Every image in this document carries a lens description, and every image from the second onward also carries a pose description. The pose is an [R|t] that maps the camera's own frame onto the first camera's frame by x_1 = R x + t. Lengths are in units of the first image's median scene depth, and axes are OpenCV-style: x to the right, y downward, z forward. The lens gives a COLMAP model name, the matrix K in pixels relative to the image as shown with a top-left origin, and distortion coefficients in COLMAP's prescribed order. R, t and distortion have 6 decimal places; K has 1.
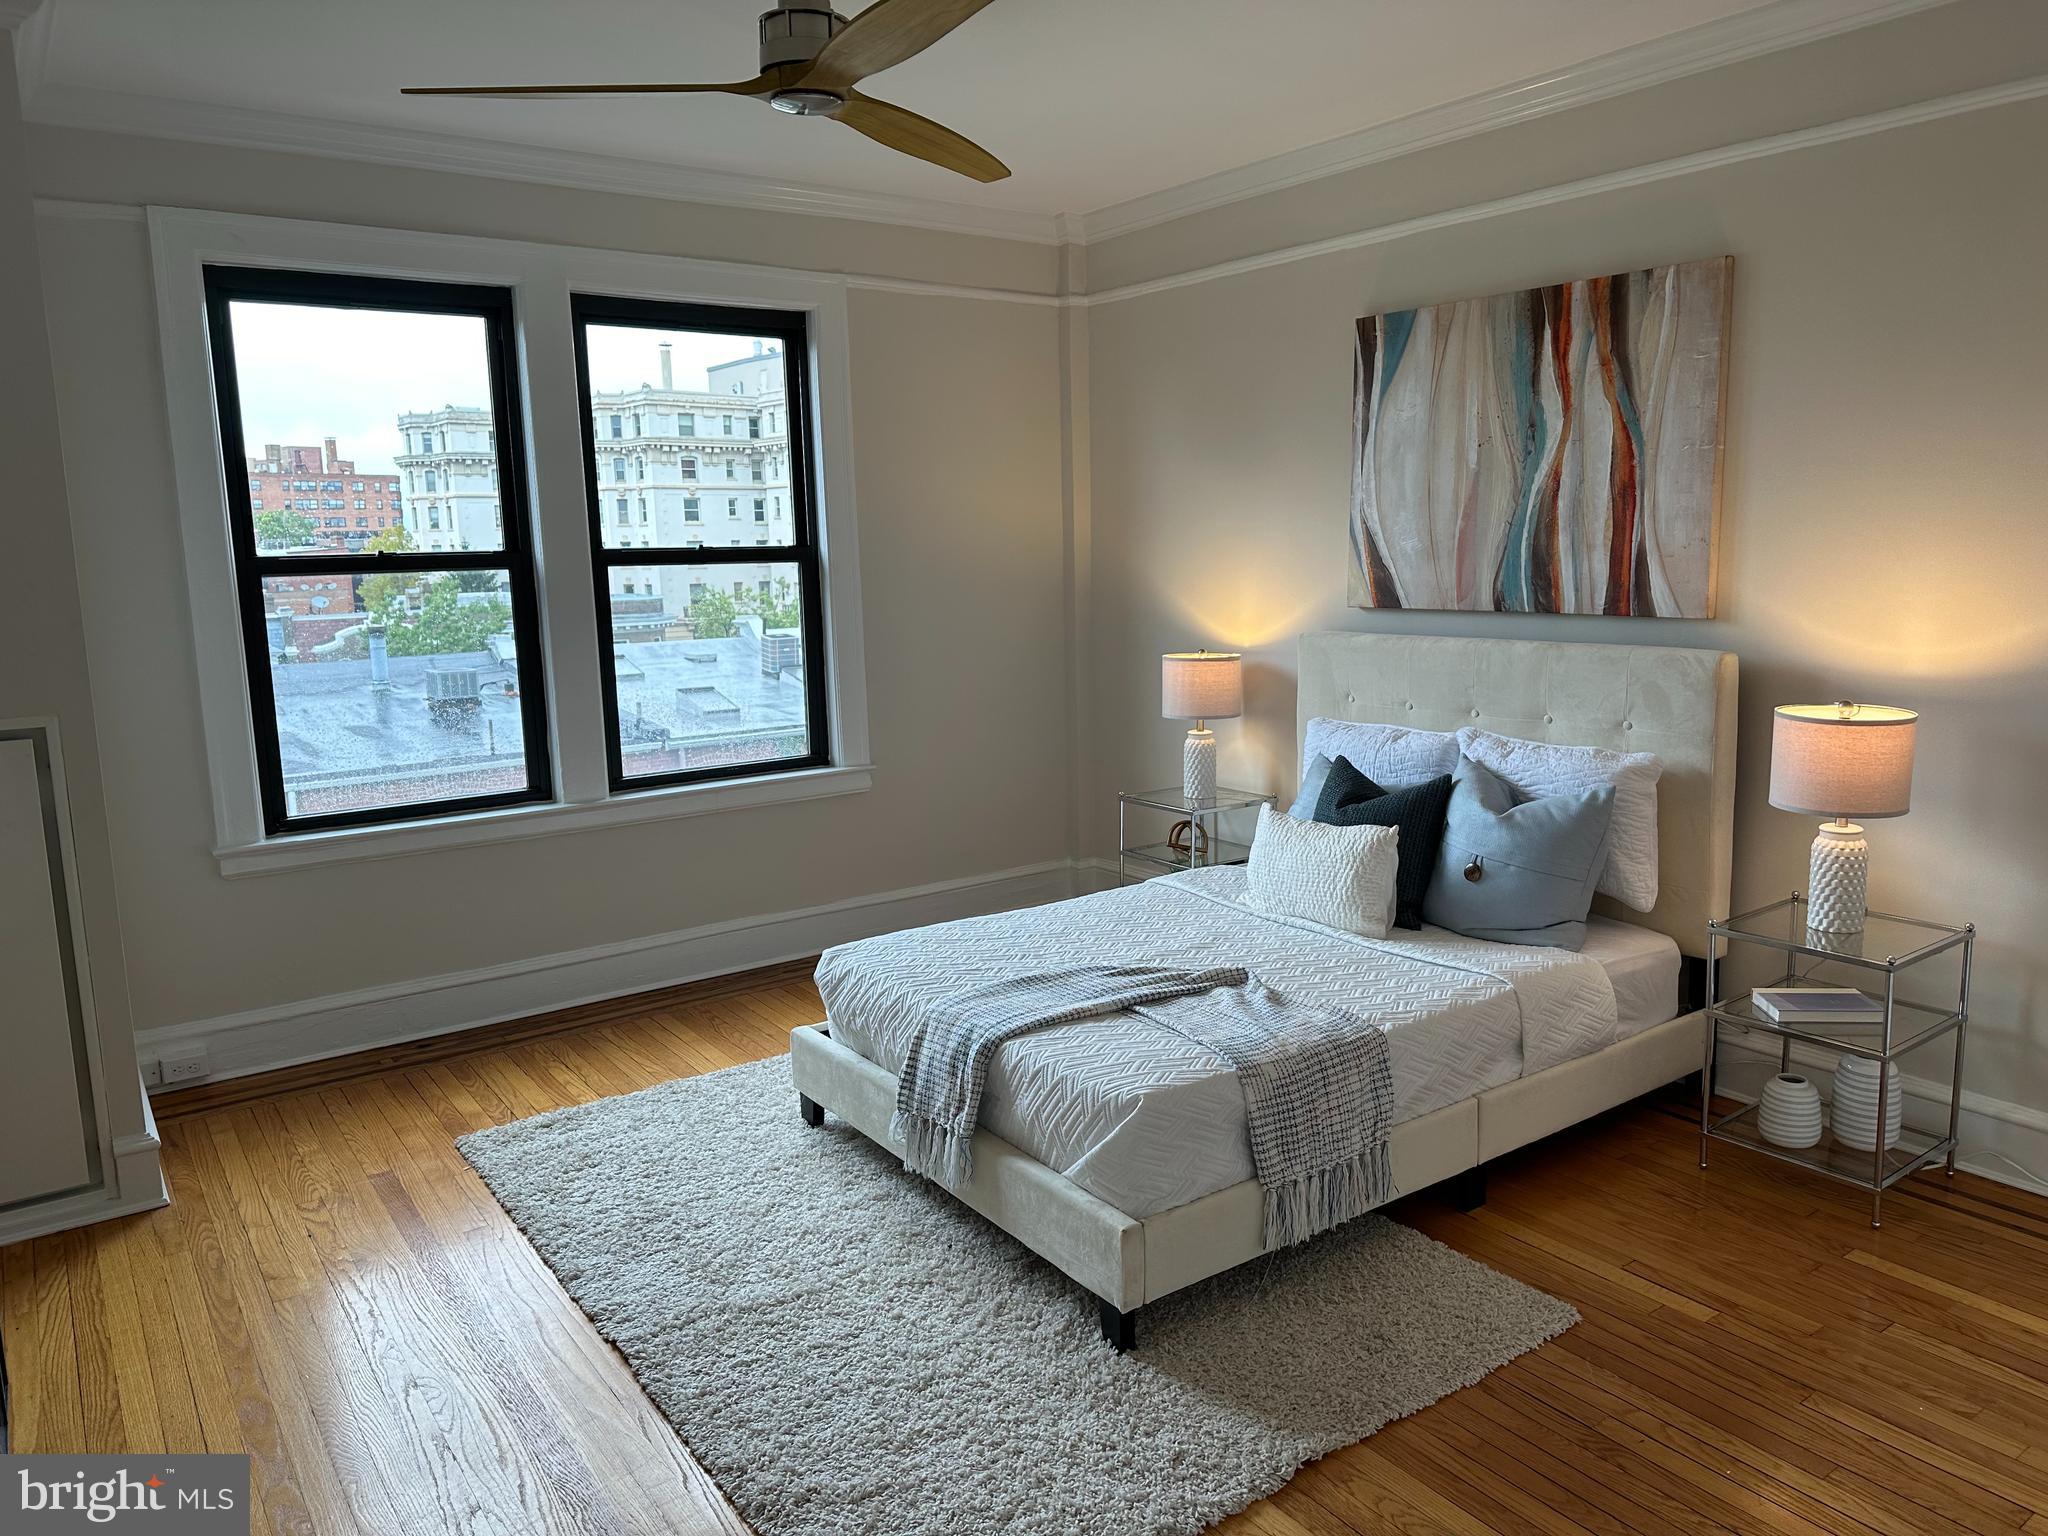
lens RADIAL K [[1420.0, 0, 1037.5], [0, 1420.0, 761.3], [0, 0, 1]] dist [-0.000859, -0.010228]
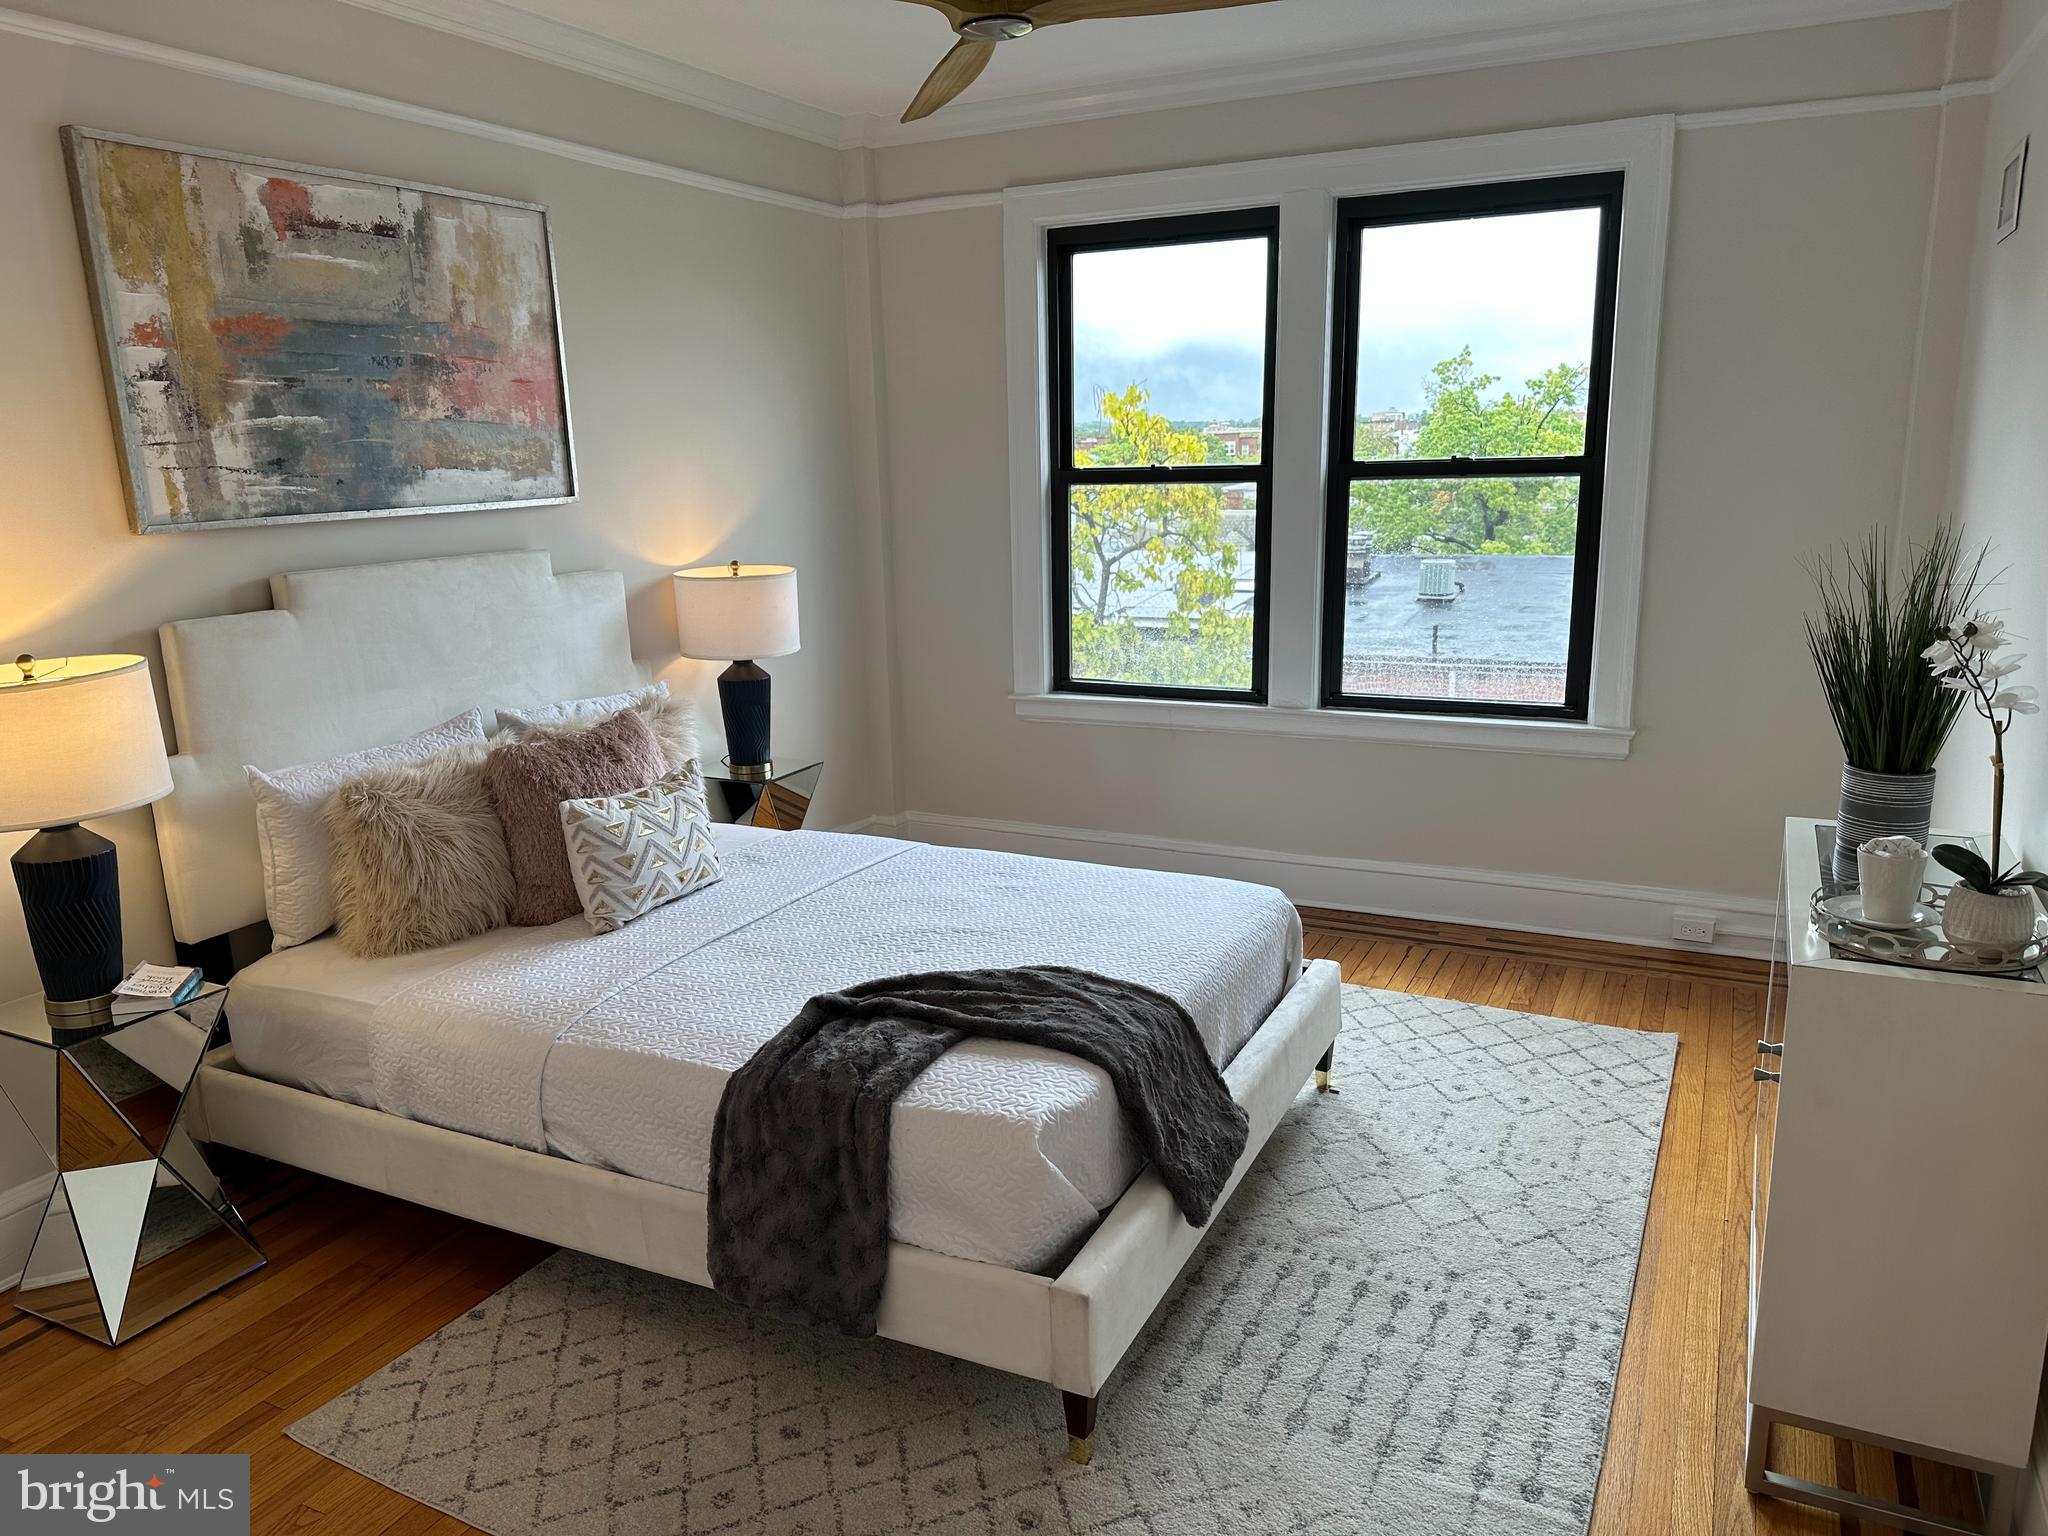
lens RADIAL K [[1420.0, 0, 1034.3], [0, 1420.0, 772.7], [0, 0, 1]] dist [-0.000859, -0.010228]
pose [[0.455628, 0.198033, -0.867863, 0.466355], [-0.127080, 0.979425, 0.156773, -0.059737], [0.881053, 0.038858, 0.471420, 0.325310]]
